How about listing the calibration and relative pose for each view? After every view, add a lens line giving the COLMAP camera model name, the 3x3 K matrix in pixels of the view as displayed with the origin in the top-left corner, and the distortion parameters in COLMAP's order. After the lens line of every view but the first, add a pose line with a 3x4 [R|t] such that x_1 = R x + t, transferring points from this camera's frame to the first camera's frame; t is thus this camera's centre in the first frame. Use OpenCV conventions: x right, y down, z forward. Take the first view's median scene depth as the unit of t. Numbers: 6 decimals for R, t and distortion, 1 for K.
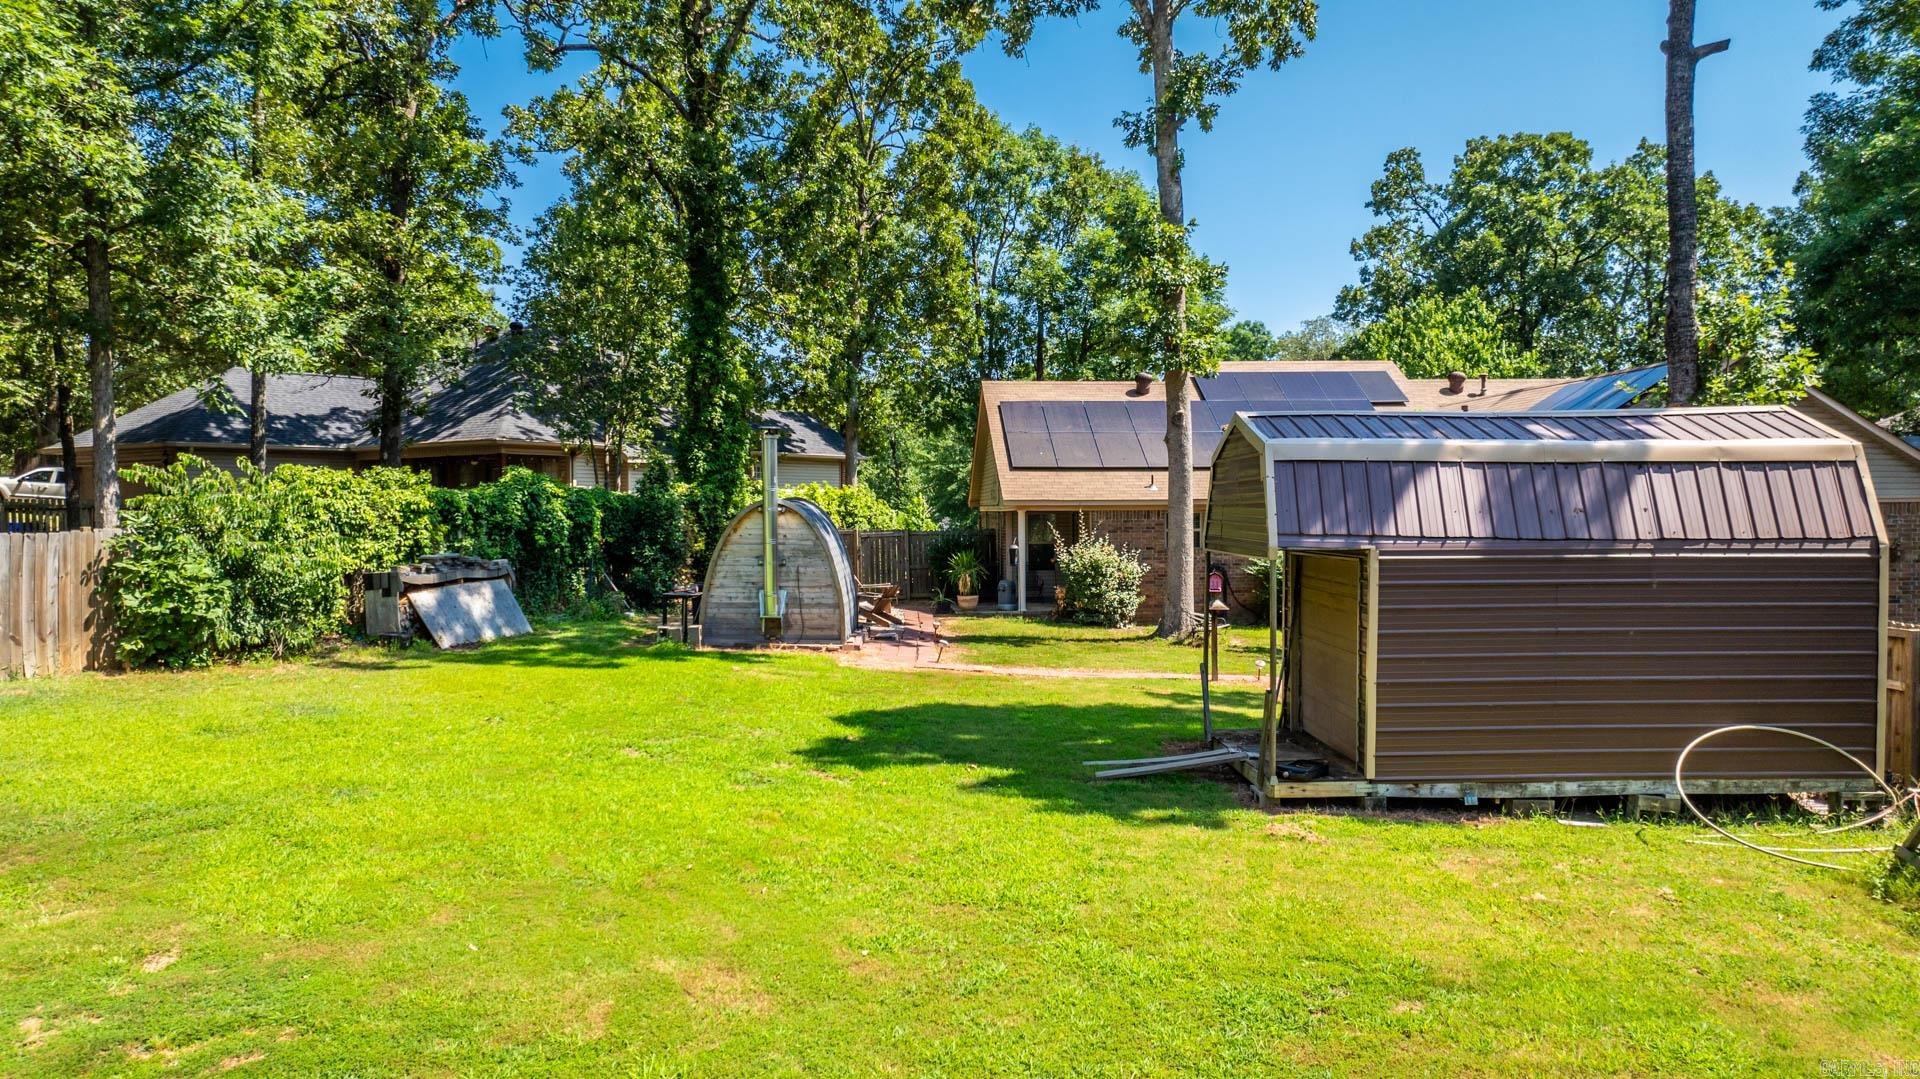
lens RADIAL K [[1346.8, 0, 960.0], [0, 1346.8, 539.5], [0, 0, 1]] dist [-0.008950, 0.002455]
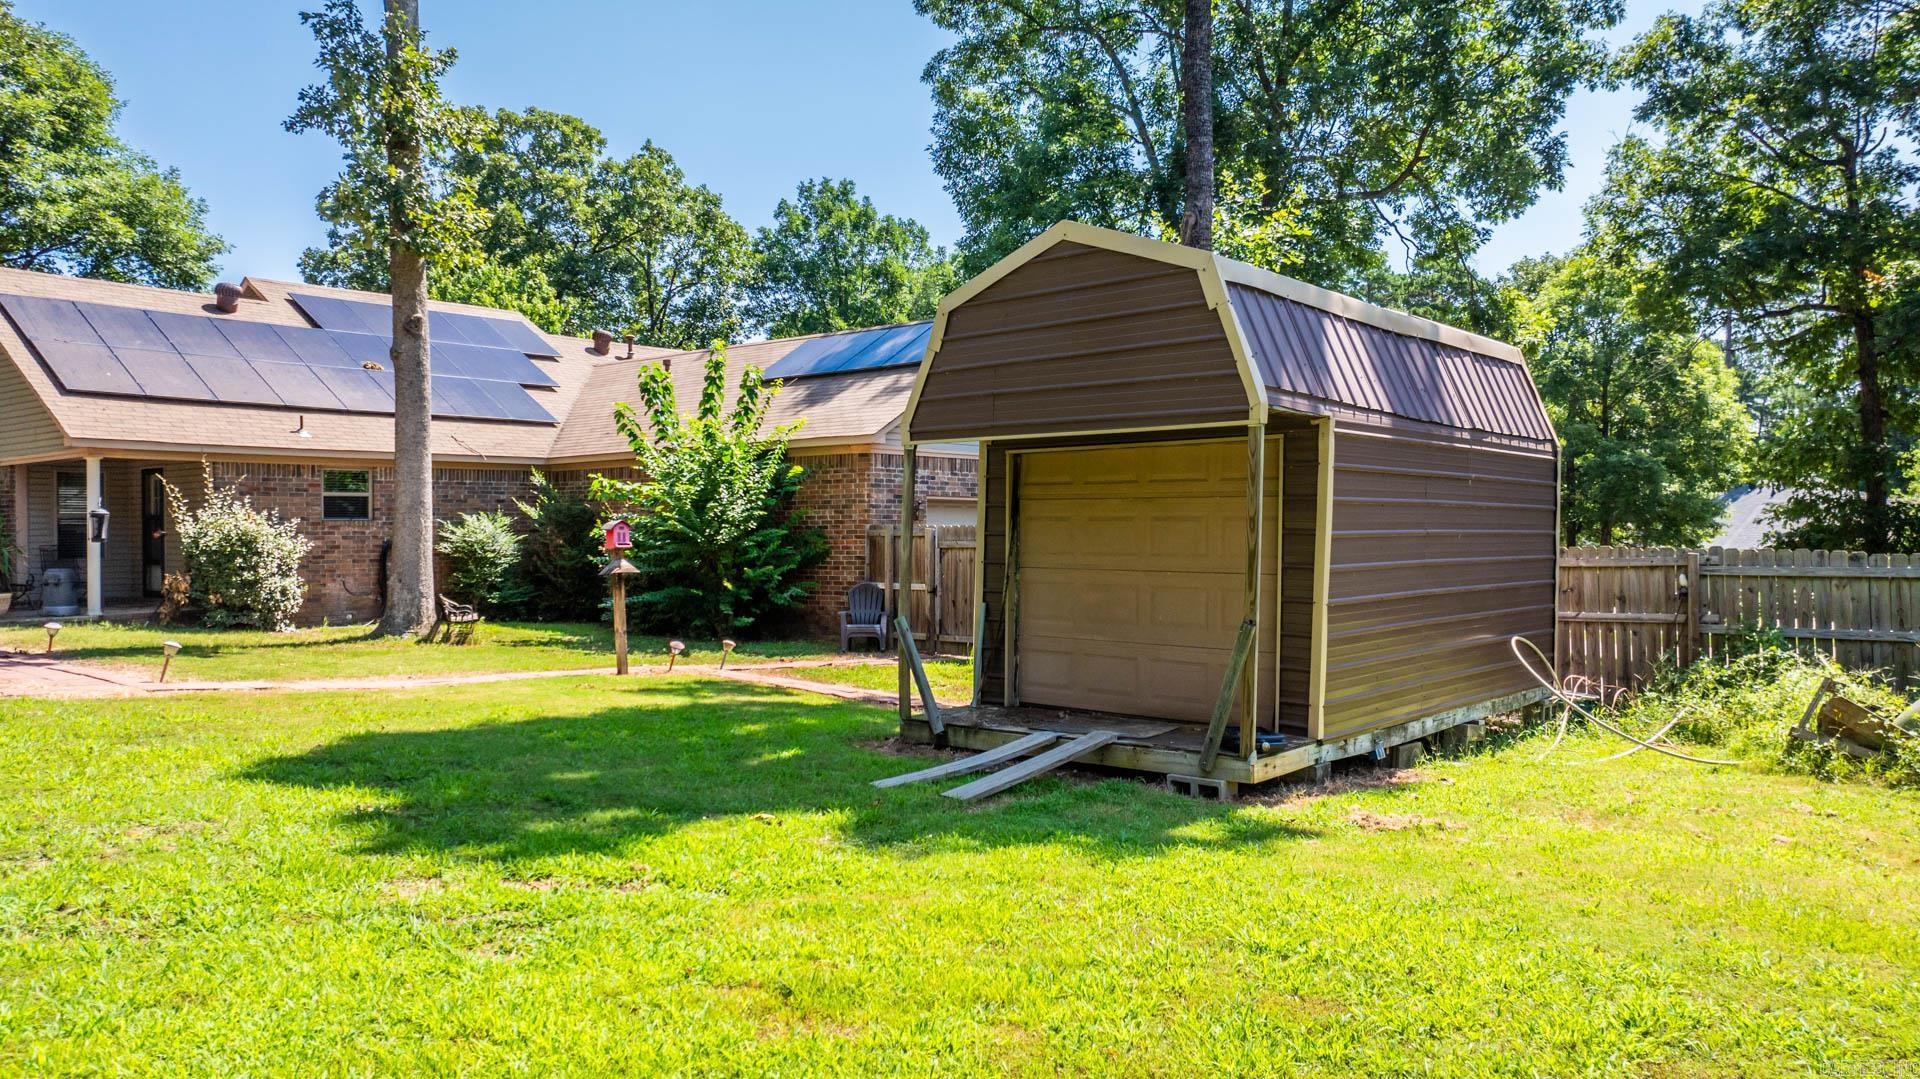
lens RADIAL K [[1346.8, 0, 960.0], [0, 1346.8, 539.5], [0, 0, 1]] dist [-0.008950, 0.002455]
pose [[0.672970, -0.002698, 0.739664, -0.156436], [0.016933, 0.999787, -0.011760, 0.033552], [-0.739476, 0.020439, 0.672873, 0.287956]]
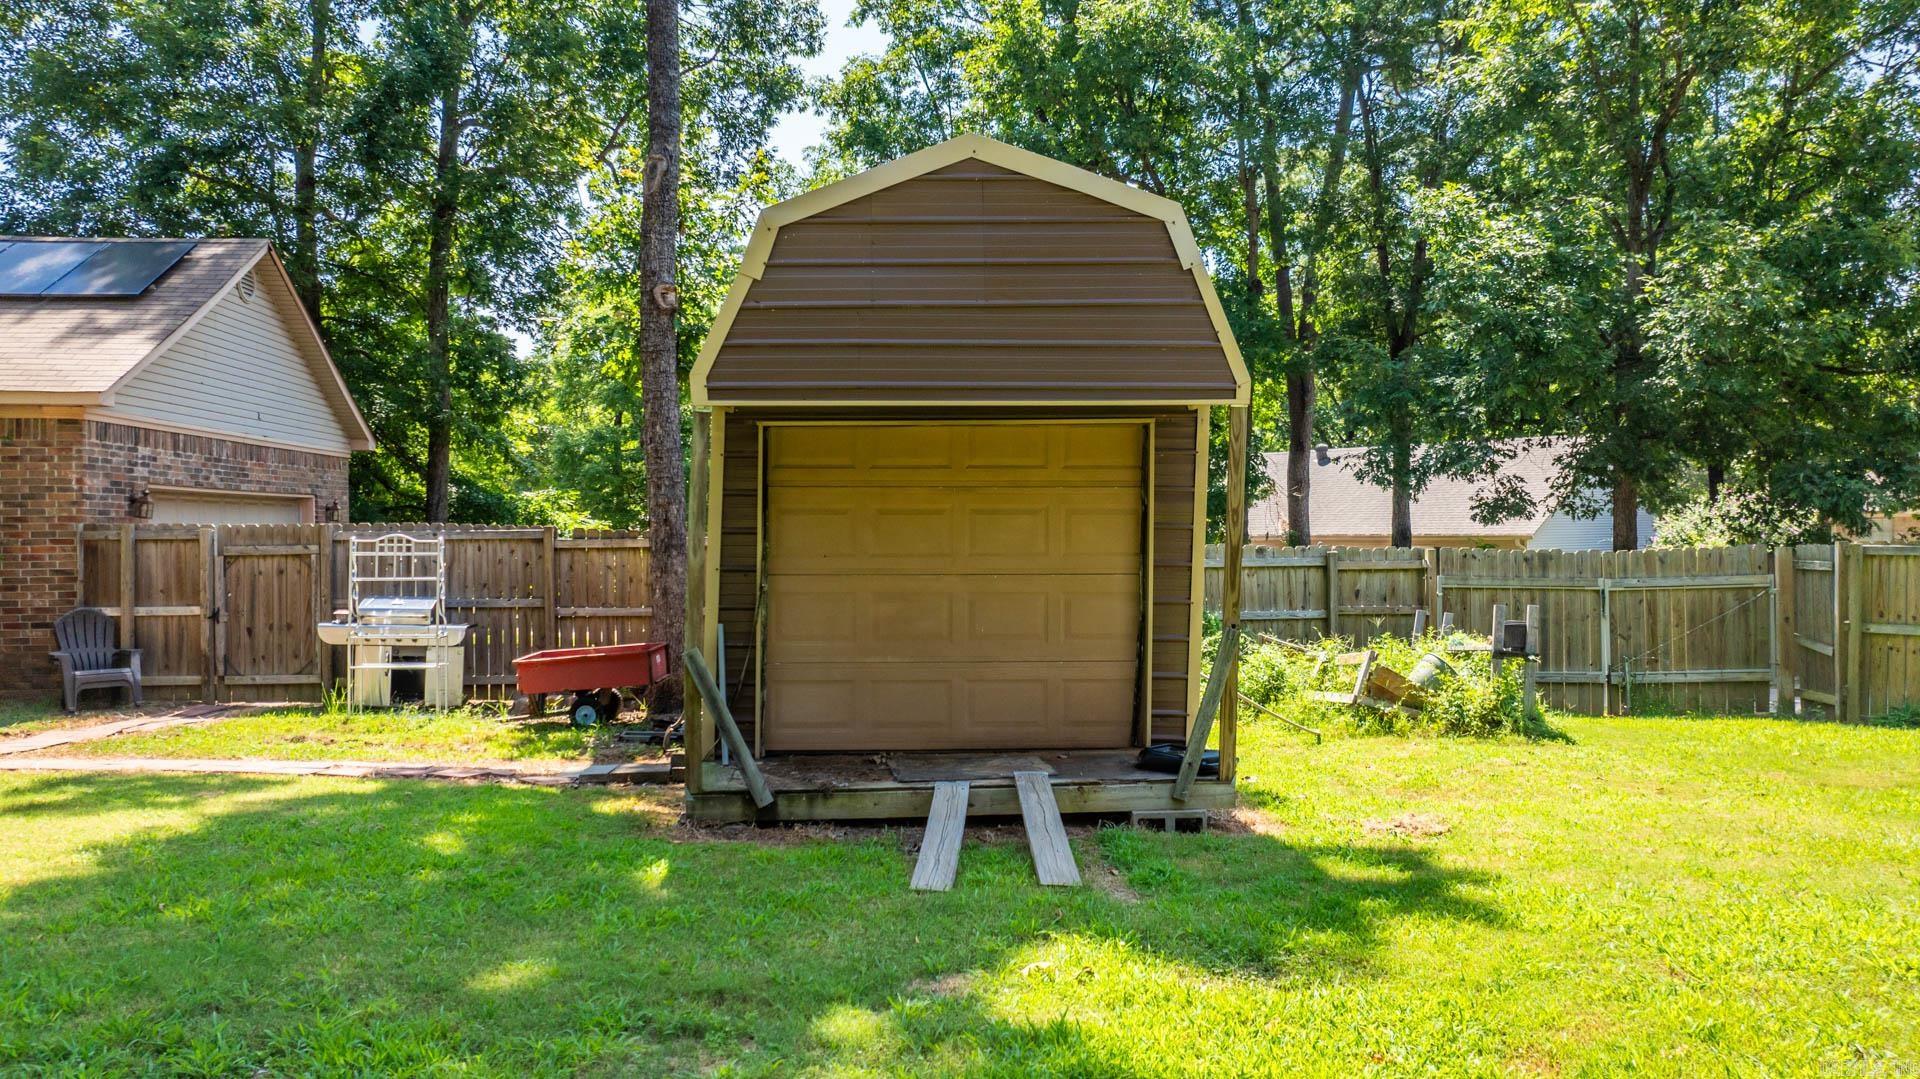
lens RADIAL K [[1355.3, 0, 953.9], [0, 1355.3, 536.6], [0, 0, 1]] dist [-0.060498, 0.089305]
pose [[-0.028755, -0.000599, 0.999586, -0.157523], [0.029022, 0.999578, 0.001433, 0.029775], [-0.999165, 0.029052, -0.028725, 0.496823]]
